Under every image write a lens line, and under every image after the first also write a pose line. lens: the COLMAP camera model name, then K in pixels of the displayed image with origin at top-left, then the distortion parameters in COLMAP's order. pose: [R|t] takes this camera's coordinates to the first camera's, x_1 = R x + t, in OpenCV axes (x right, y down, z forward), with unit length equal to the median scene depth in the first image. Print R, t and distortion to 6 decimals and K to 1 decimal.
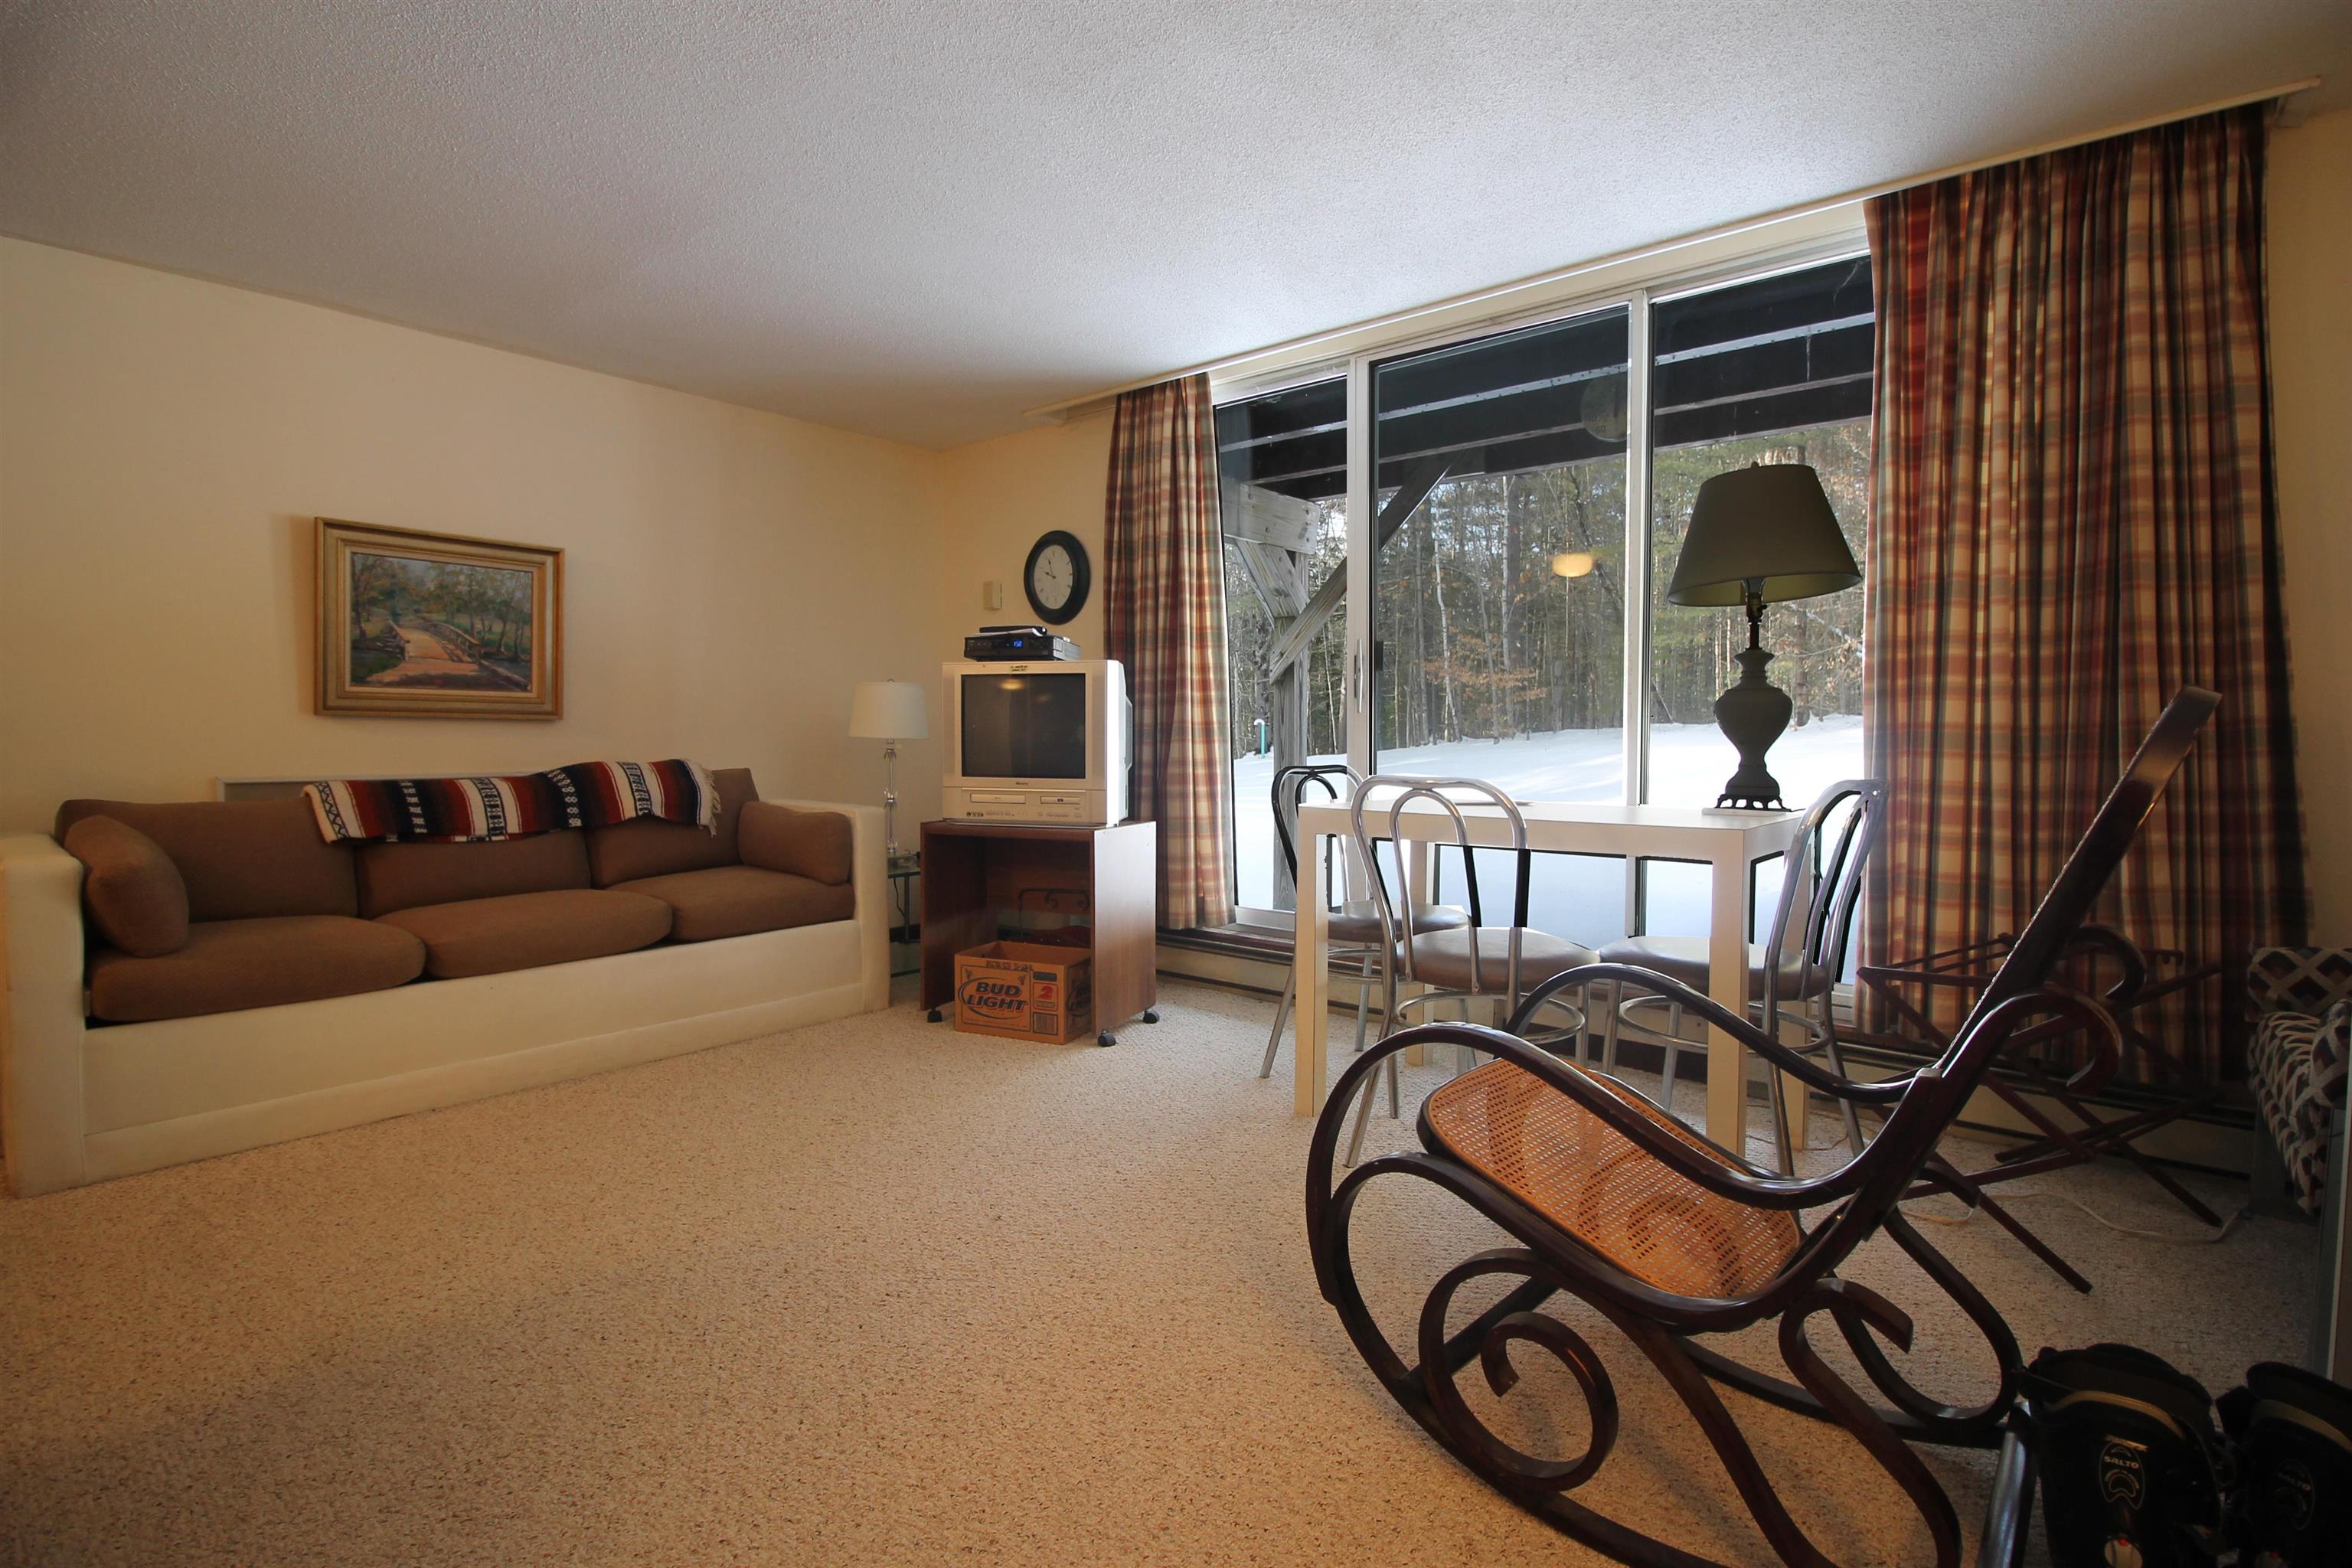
lens RADIAL K [[1102.6, 0, 1207.1], [0, 1102.6, 777.3], [0, 0, 1]] dist [-0.021301, -0.000473]
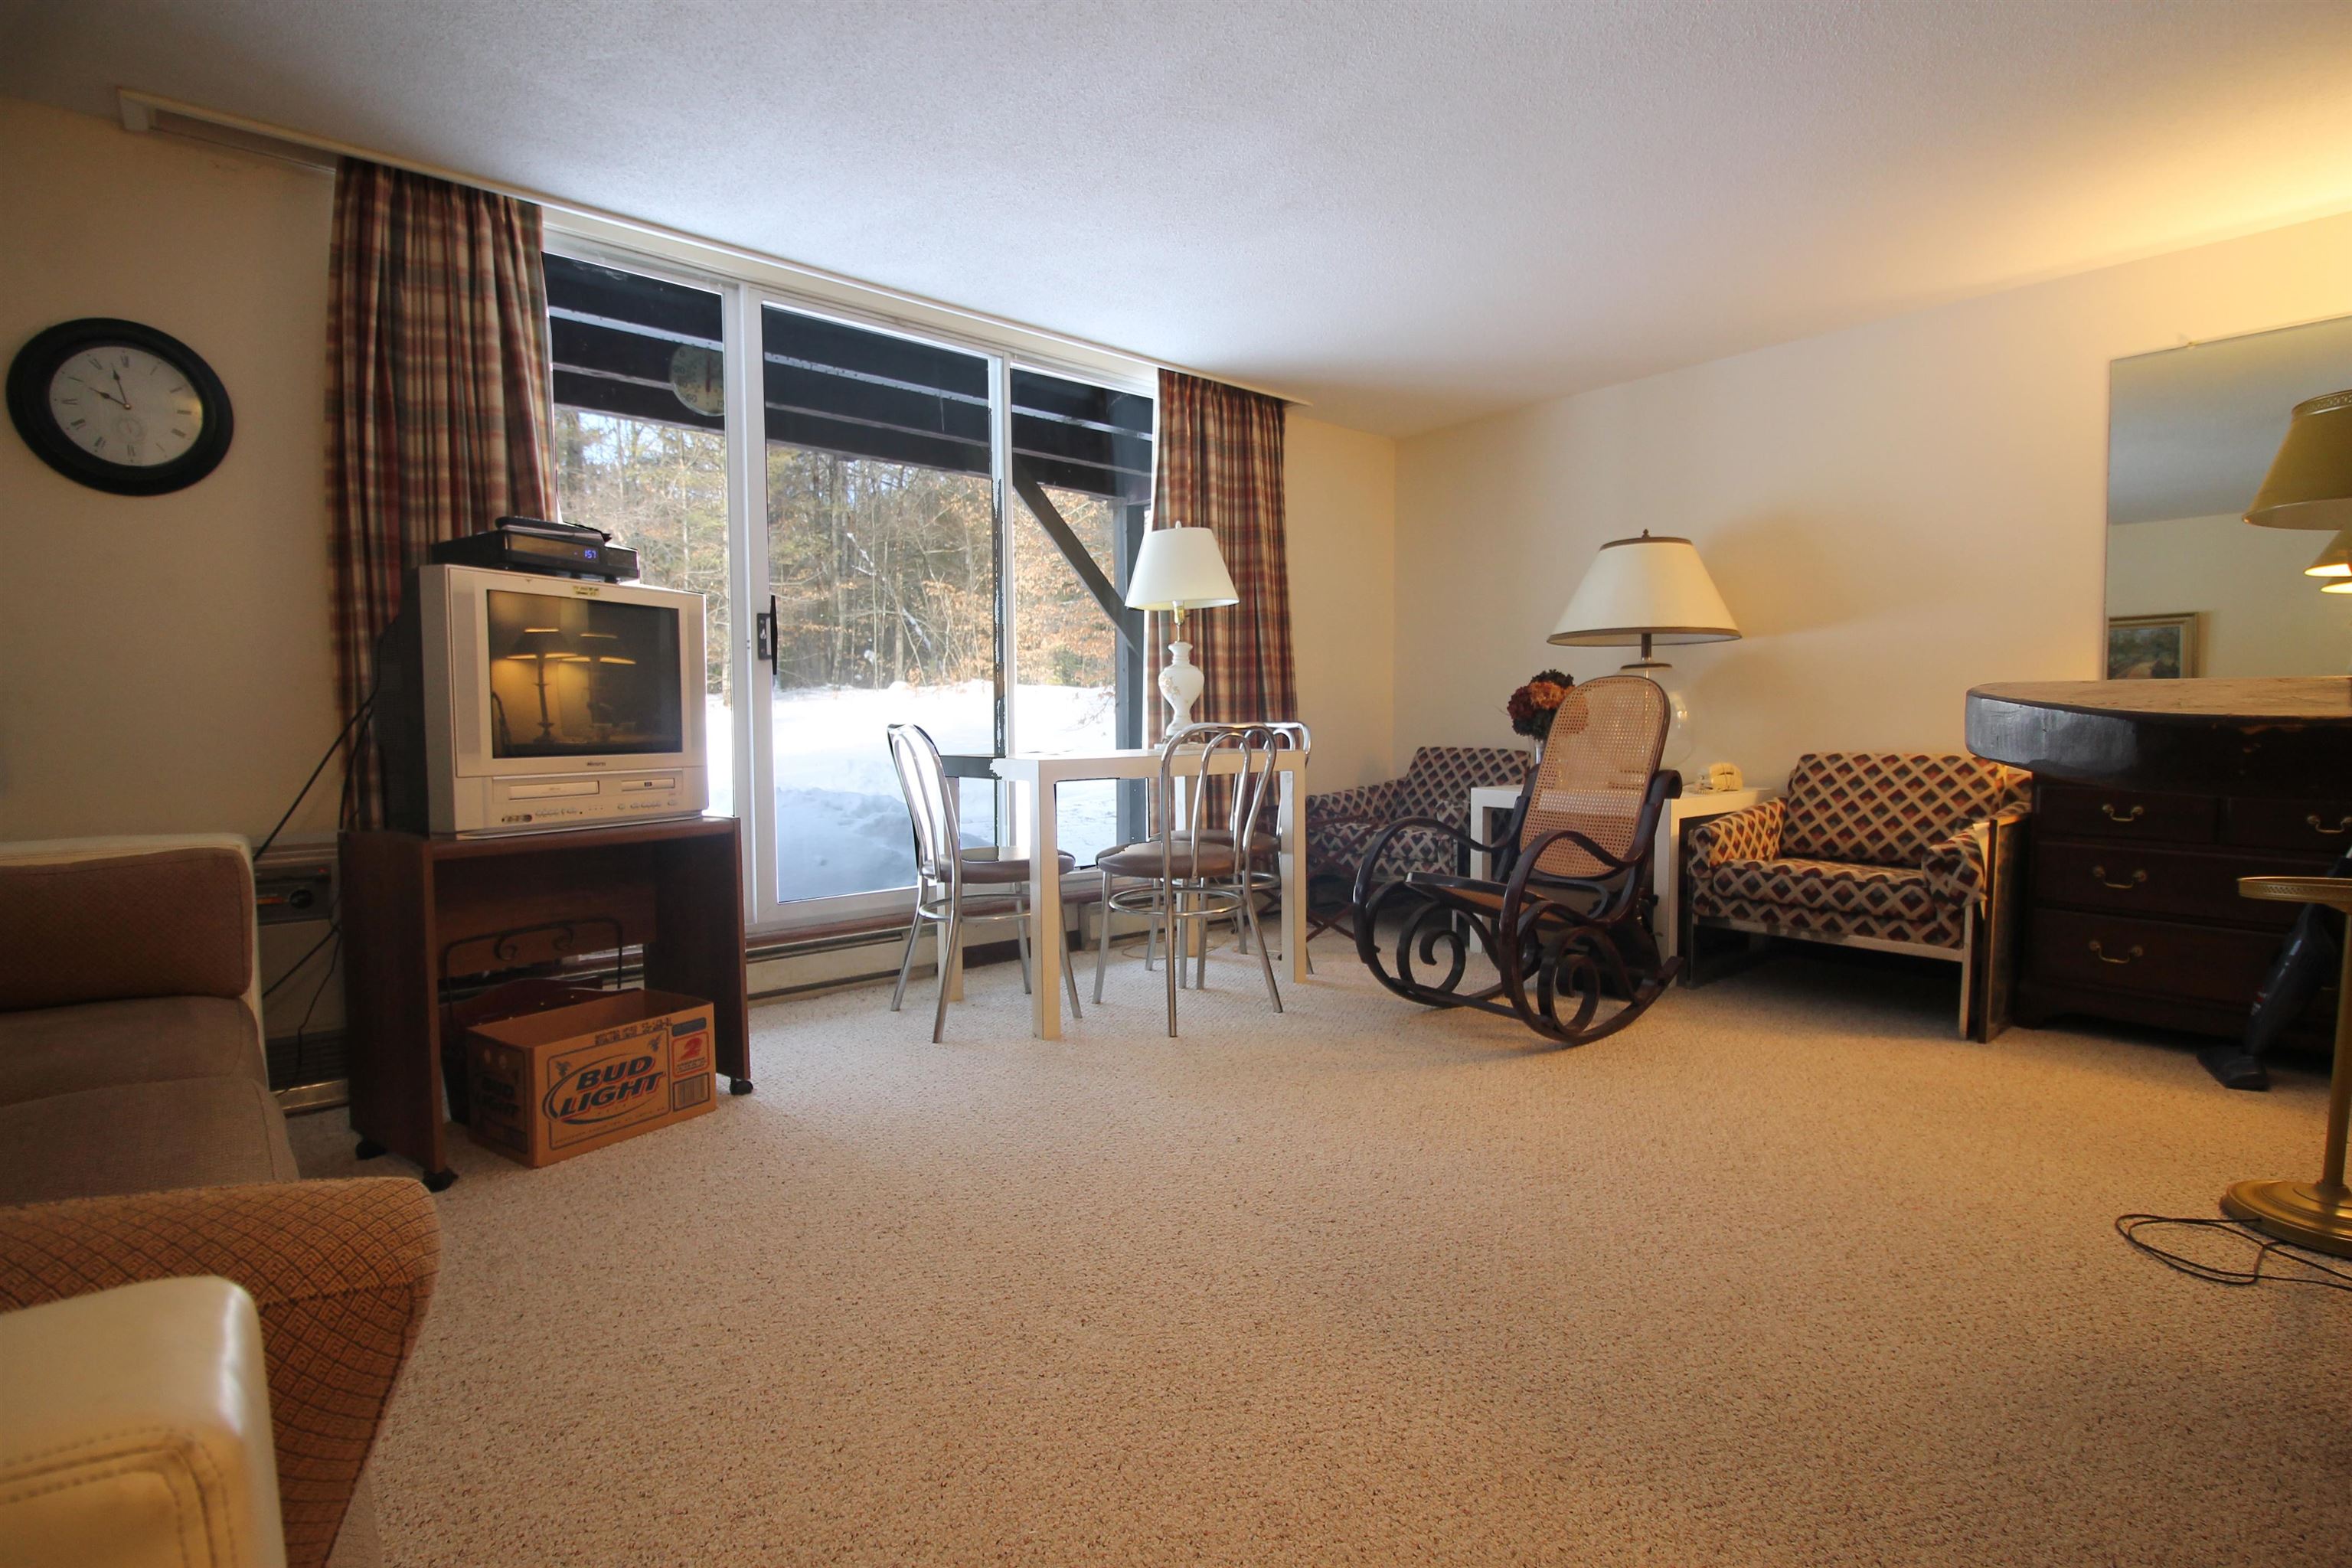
lens RADIAL K [[1108.0, 0, 1186.6], [0, 1108.0, 769.5], [0, 0, 1]] dist [0.008628, -0.017904]
pose [[0.172132, -0.048286, 0.983890, -0.788755], [0.048301, 0.998010, 0.040529, -0.000962], [-0.983889, 0.040547, 0.174122, 0.539995]]
